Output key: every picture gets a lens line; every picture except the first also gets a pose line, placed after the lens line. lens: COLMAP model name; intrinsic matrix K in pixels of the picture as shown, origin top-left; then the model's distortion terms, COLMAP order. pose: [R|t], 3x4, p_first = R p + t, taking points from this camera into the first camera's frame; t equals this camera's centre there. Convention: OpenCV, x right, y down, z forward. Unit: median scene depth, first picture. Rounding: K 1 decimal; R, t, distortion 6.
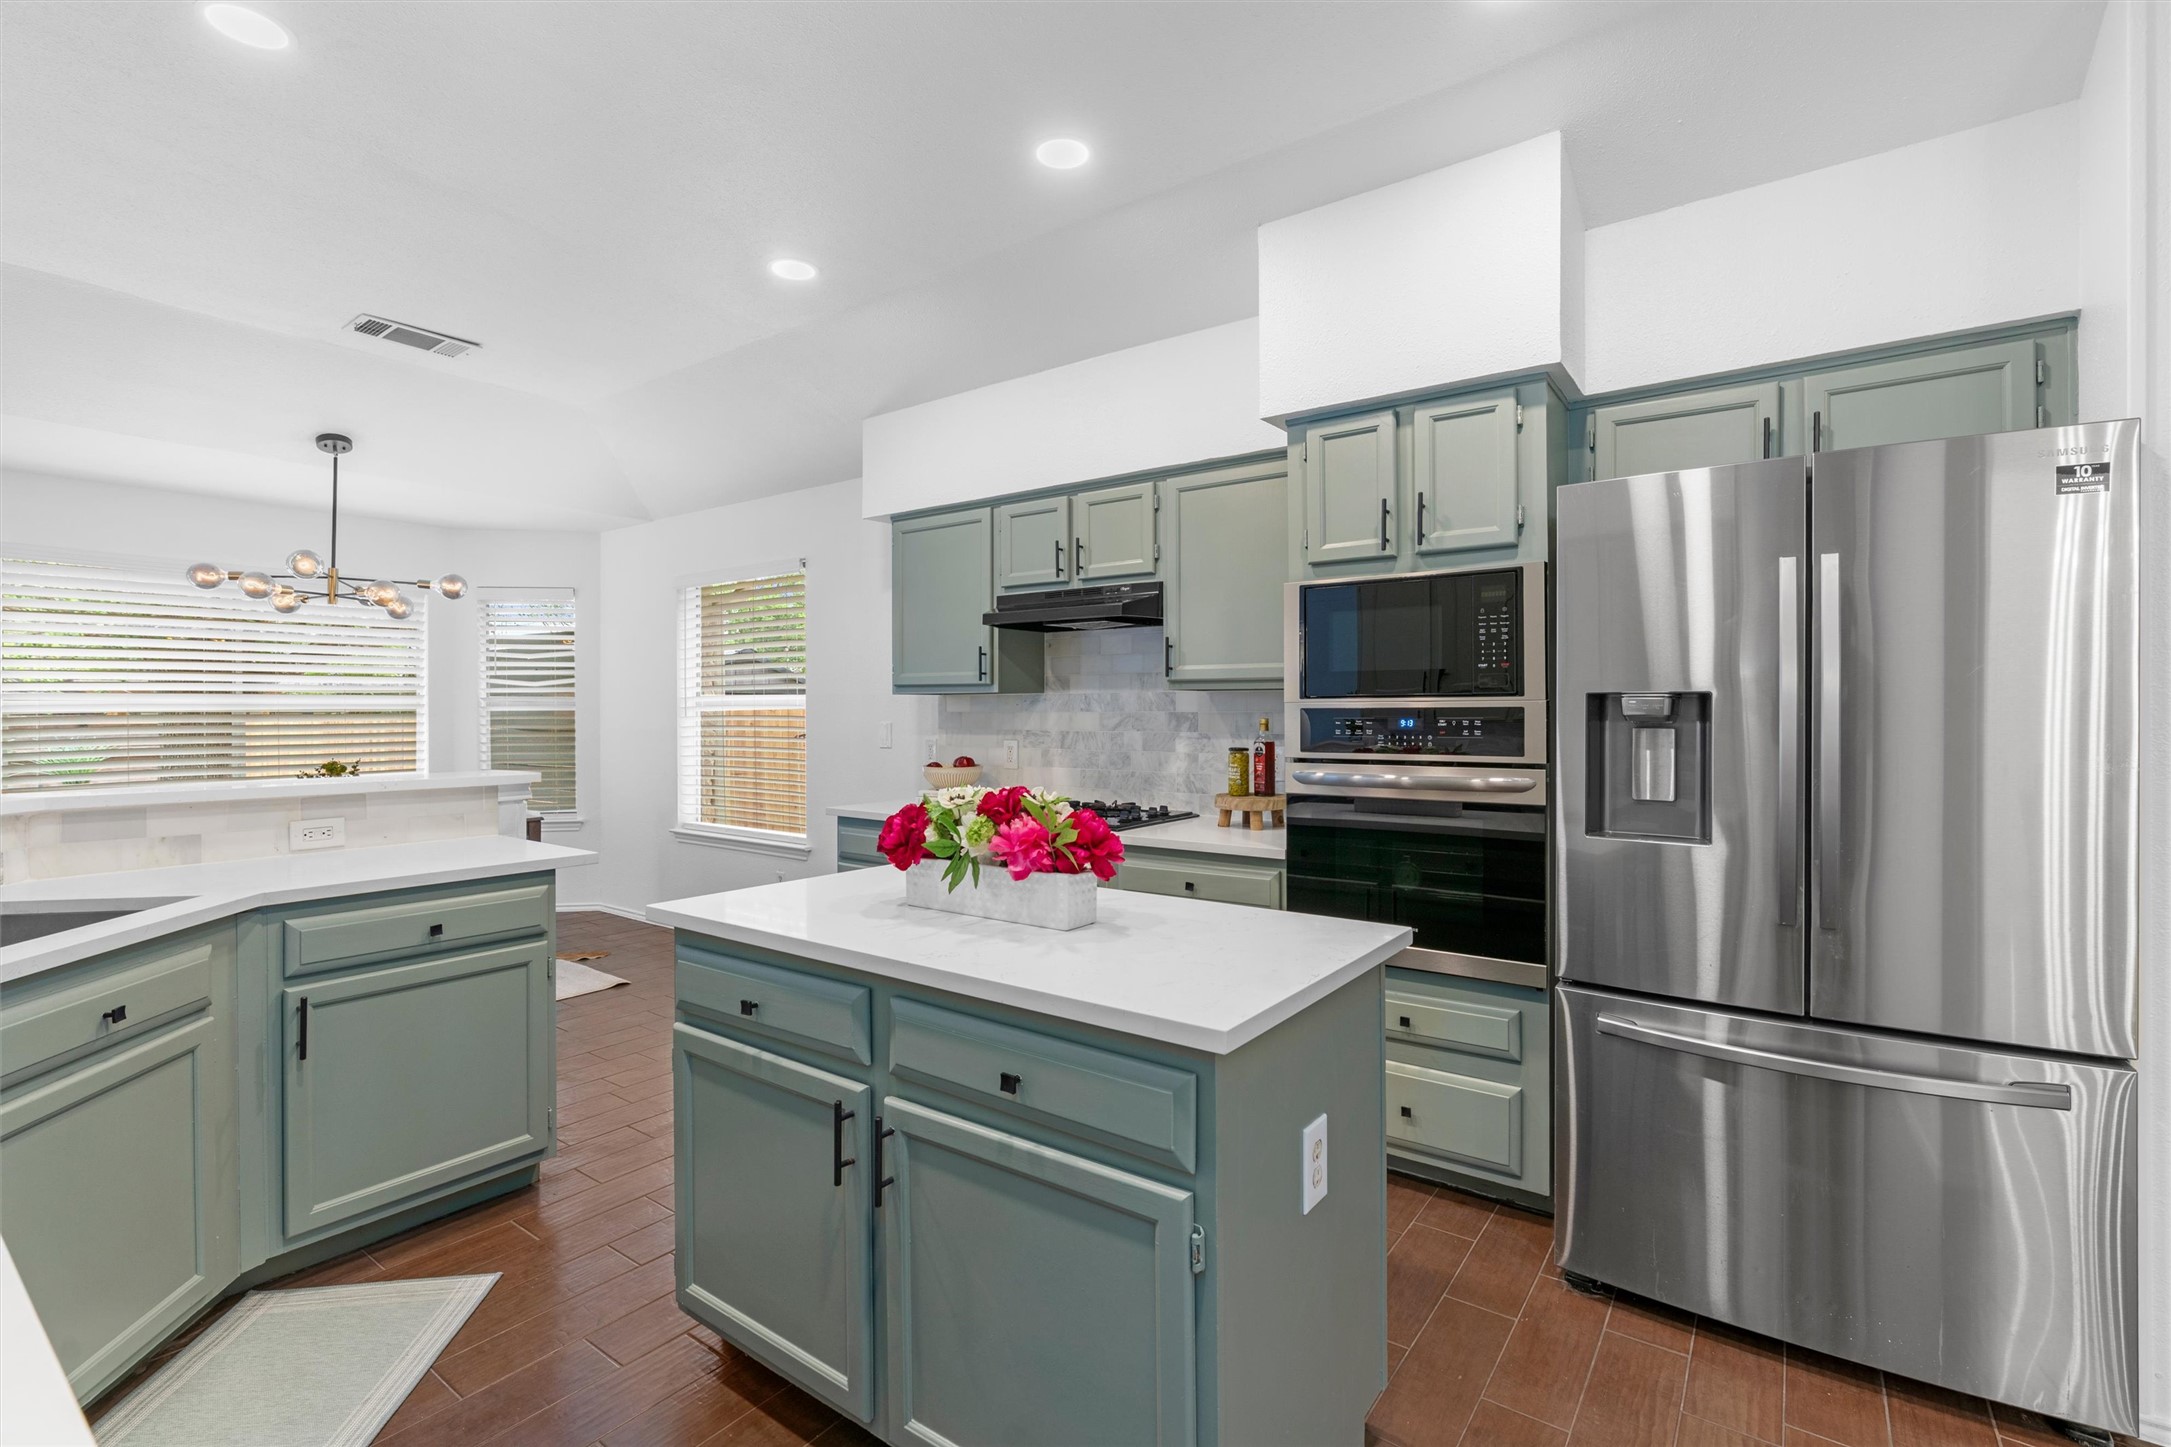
lens RADIAL K [[980.7, 0, 1088.1], [0, 980.7, 713.9], [0, 0, 1]] dist [-0.015704, 0.005220]
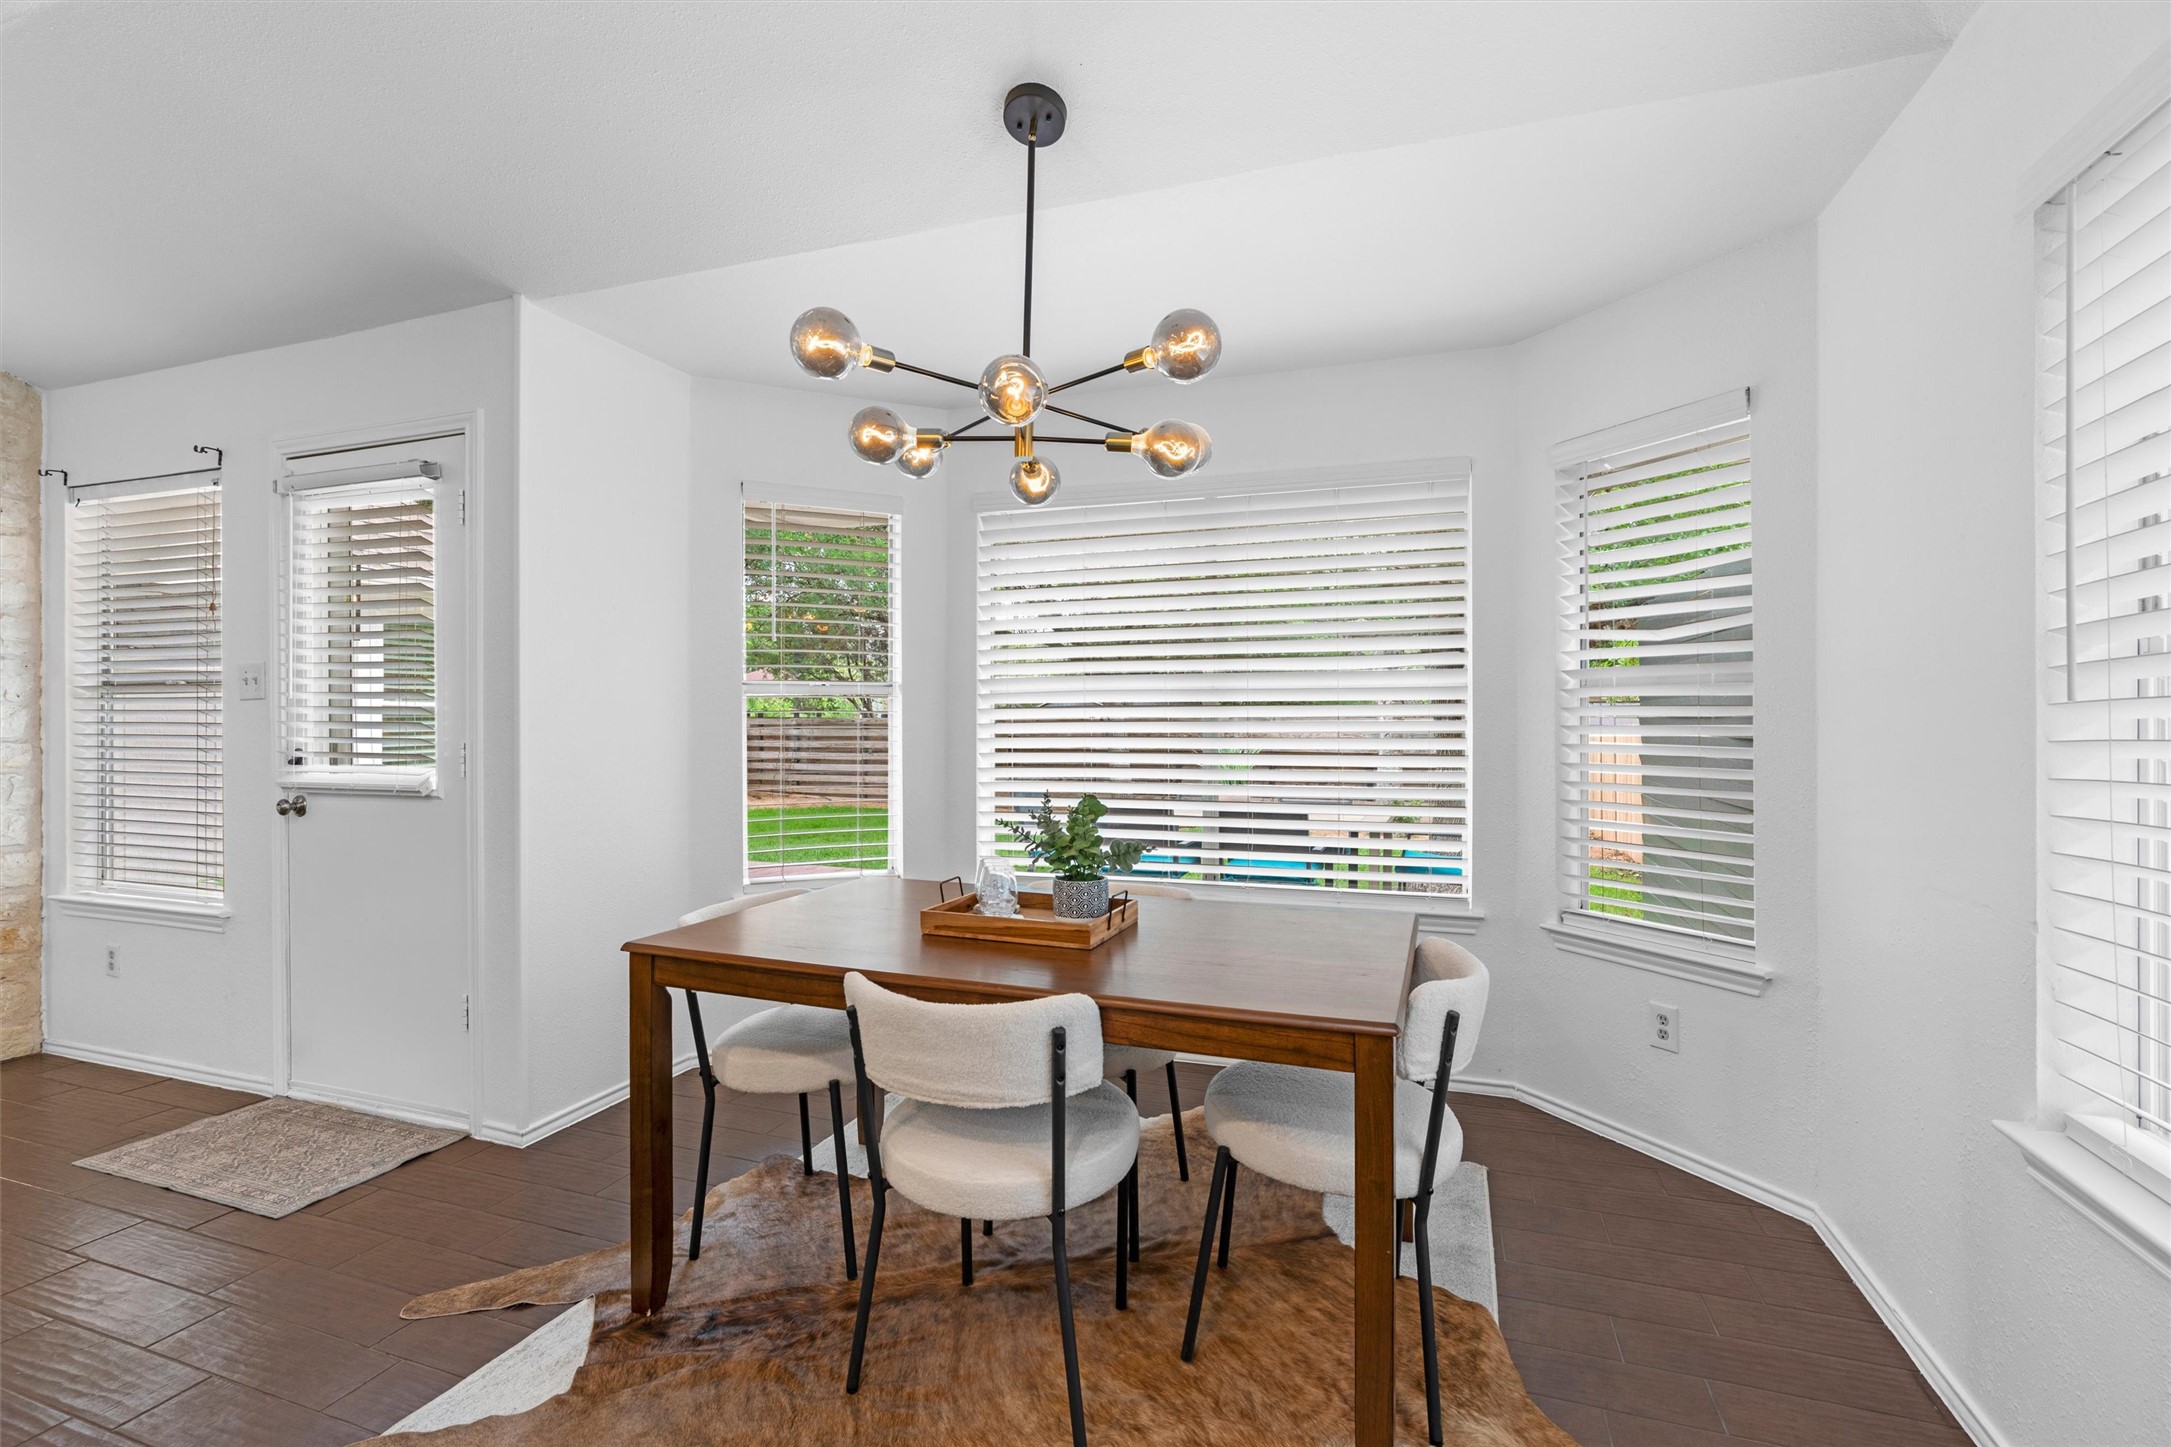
lens RADIAL K [[980.7, 0, 1089.7], [0, 980.7, 710.4], [0, 0, 1]] dist [-0.015704, 0.005220]
pose [[0.287950, -0.007659, -0.957615, -0.343410], [-0.005253, 0.999940, -0.009577, 0.013739], [0.957631, 0.007788, 0.287893, 0.966856]]
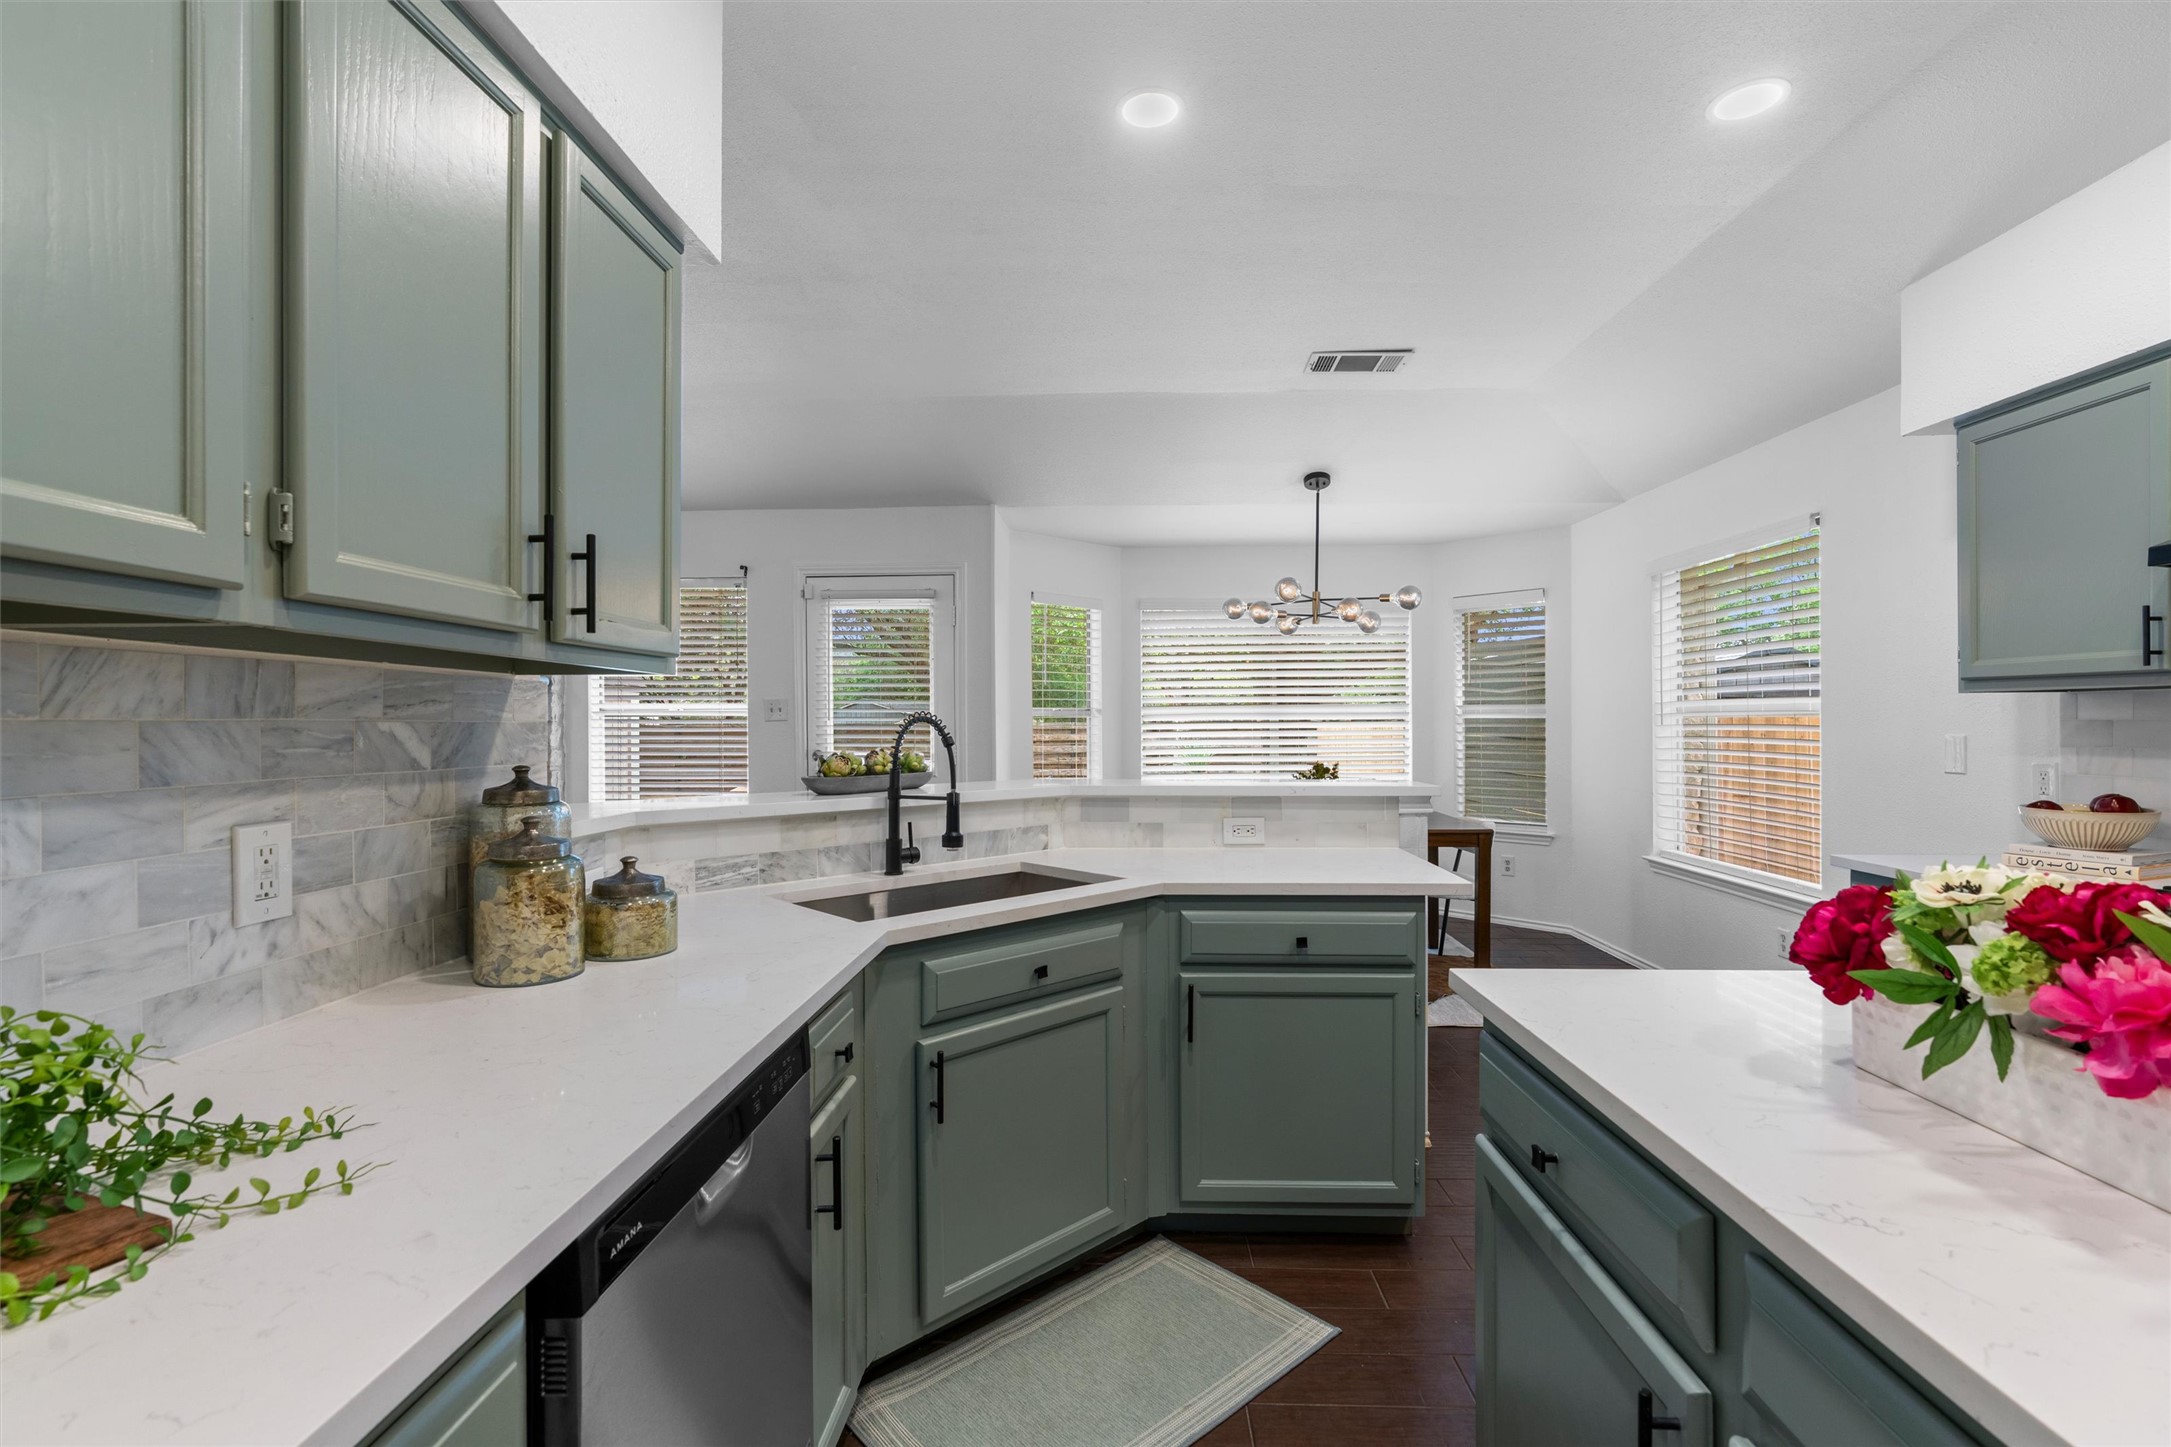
lens RADIAL K [[980.7, 0, 1082.3], [0, 980.7, 719.1], [0, 0, 1]] dist [-0.015704, 0.005220]
pose [[0.556838, -0.000454, -0.830621, 0.014485], [-0.001963, 0.999996, -0.001863, -0.000079], [0.830619, 0.002668, 0.556835, 0.158919]]
